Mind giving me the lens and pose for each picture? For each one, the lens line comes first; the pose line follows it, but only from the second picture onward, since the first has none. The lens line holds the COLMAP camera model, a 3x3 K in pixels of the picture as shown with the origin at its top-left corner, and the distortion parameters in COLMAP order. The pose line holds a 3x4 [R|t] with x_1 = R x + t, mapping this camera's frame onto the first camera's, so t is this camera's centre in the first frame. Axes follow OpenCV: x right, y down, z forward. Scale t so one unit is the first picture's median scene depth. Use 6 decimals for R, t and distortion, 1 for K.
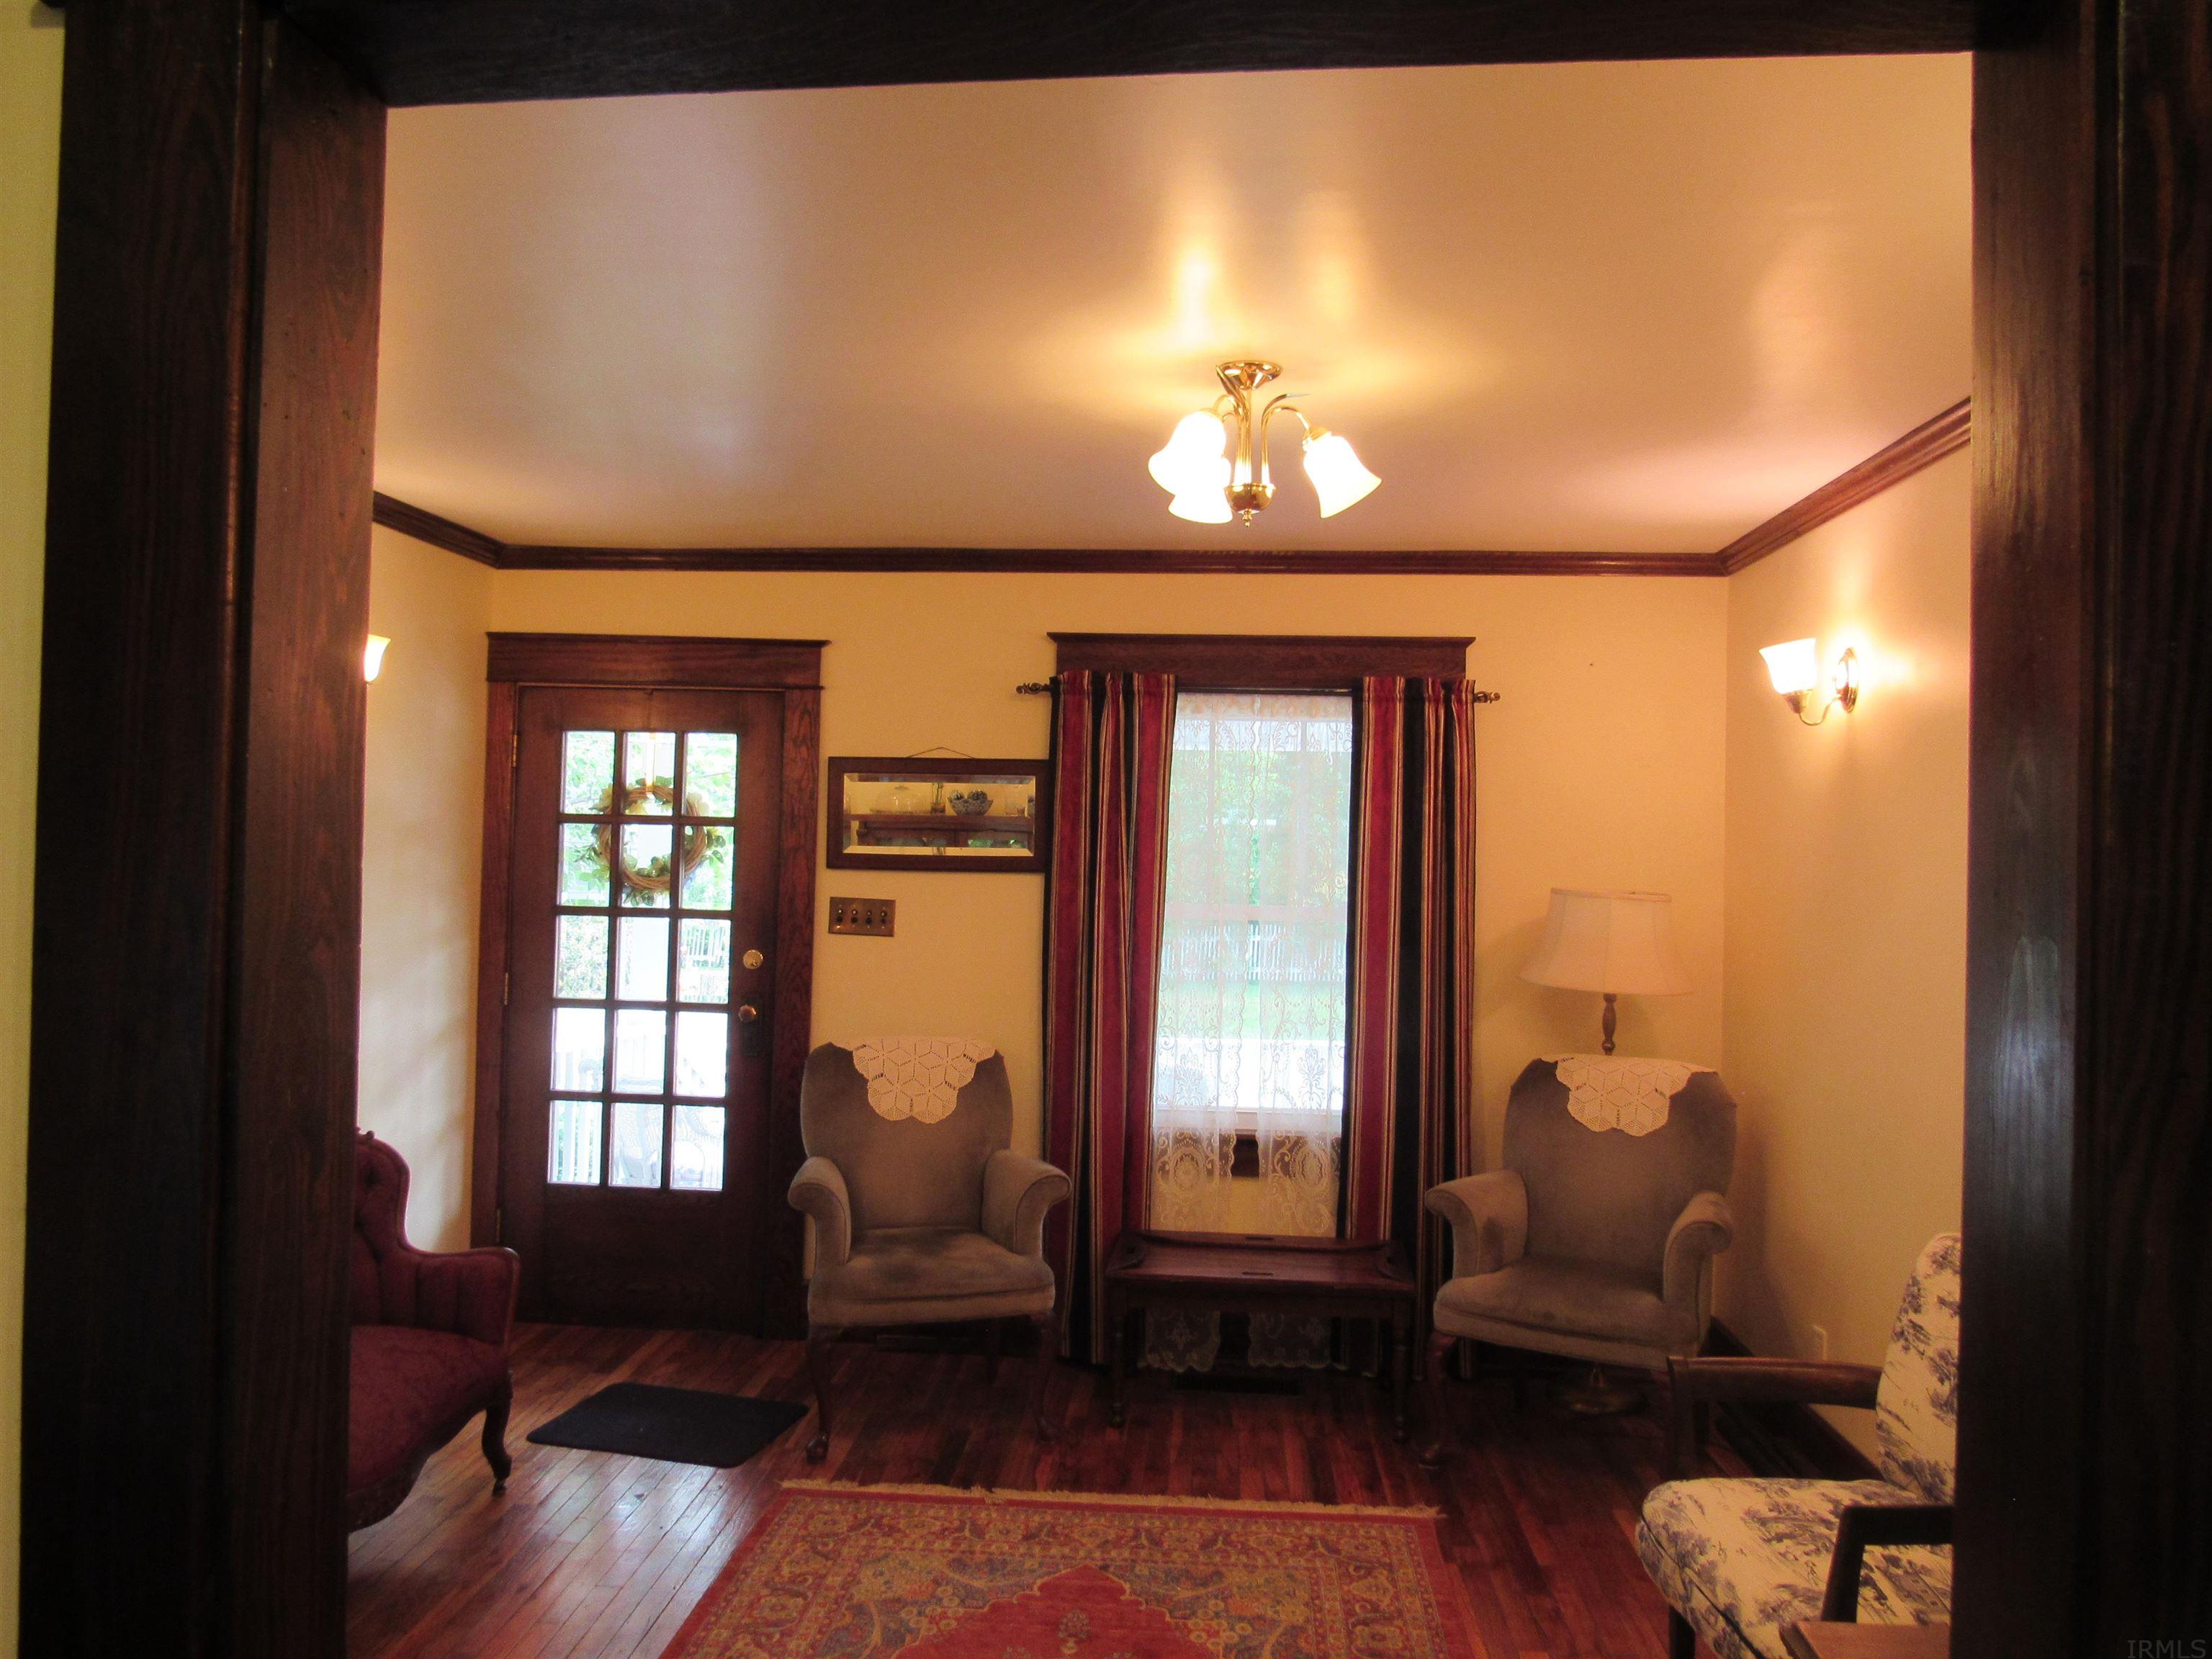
lens RADIAL K [[1585.2, 0, 1107.4], [0, 1585.2, 831.9], [0, 0, 1]] dist [-0.012000, -0.013072]
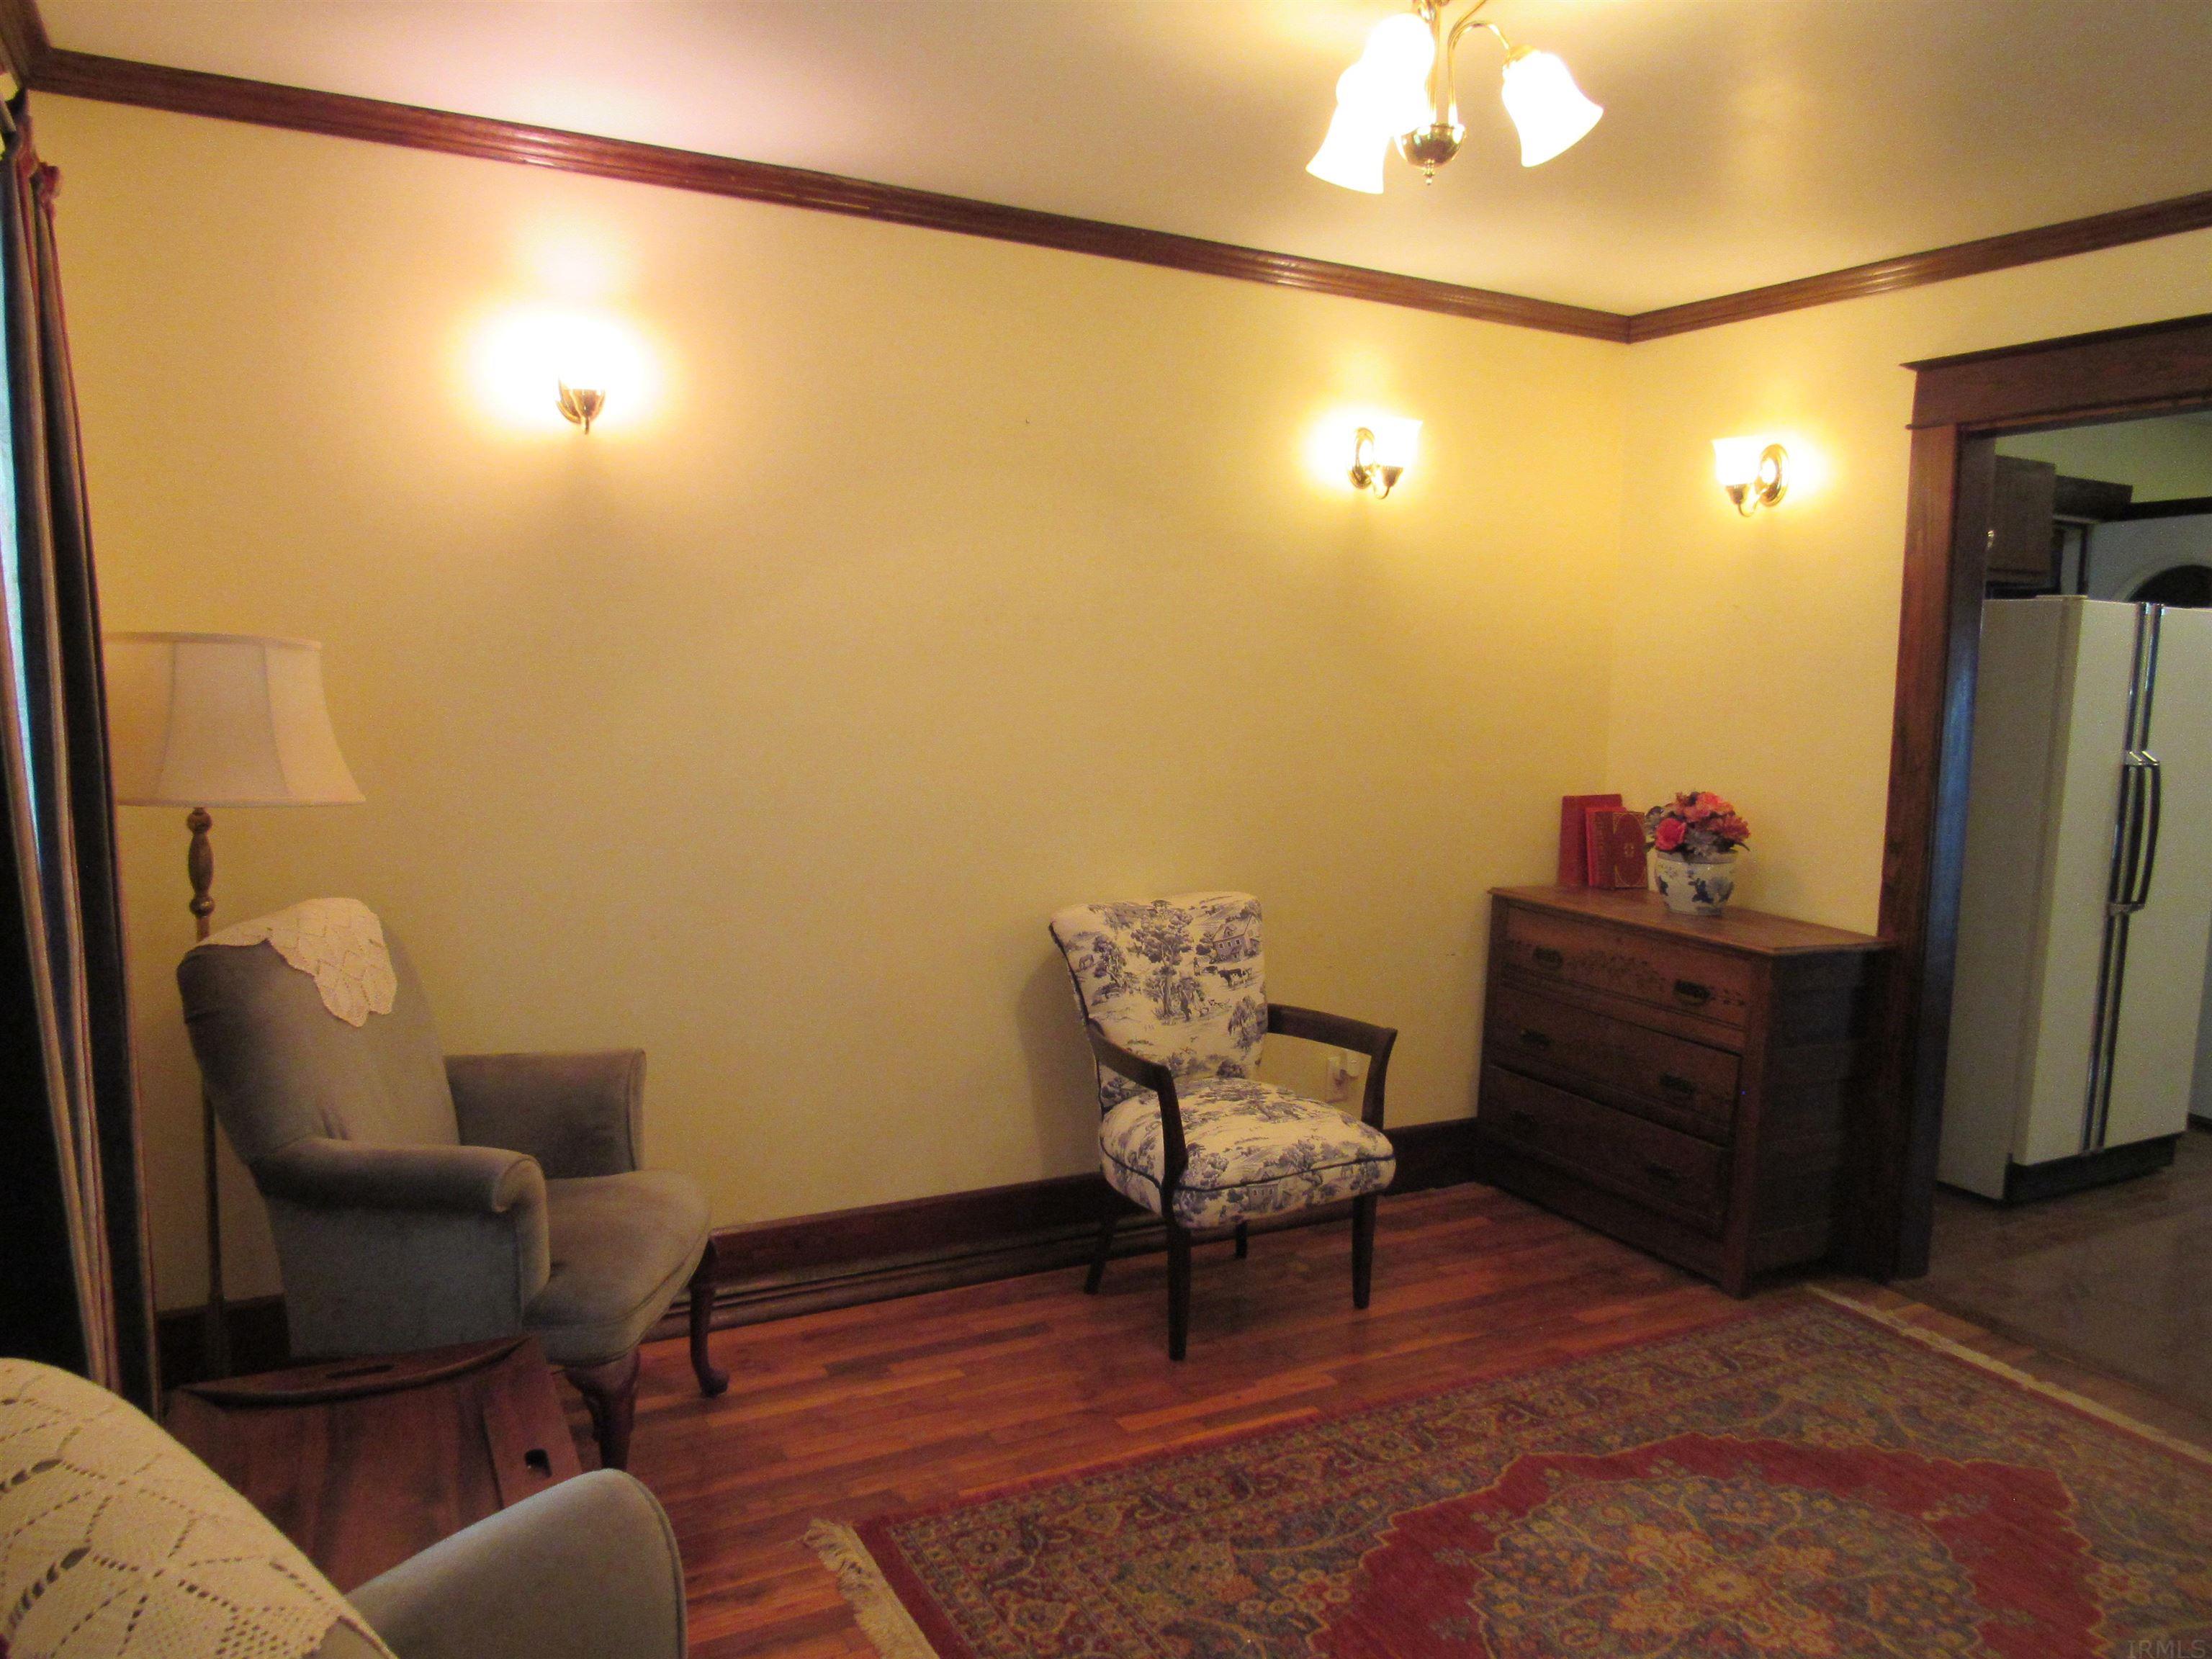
lens RADIAL K [[1585.2, 0, 1111.8], [0, 1585.2, 827.0], [0, 0, 1]] dist [-0.012000, -0.013072]
pose [[-0.529033, -0.107515, 0.841763, -0.480404], [-0.036793, 0.993915, 0.103825, 0.047223], [-0.847803, 0.023955, -0.529770, 1.427488]]
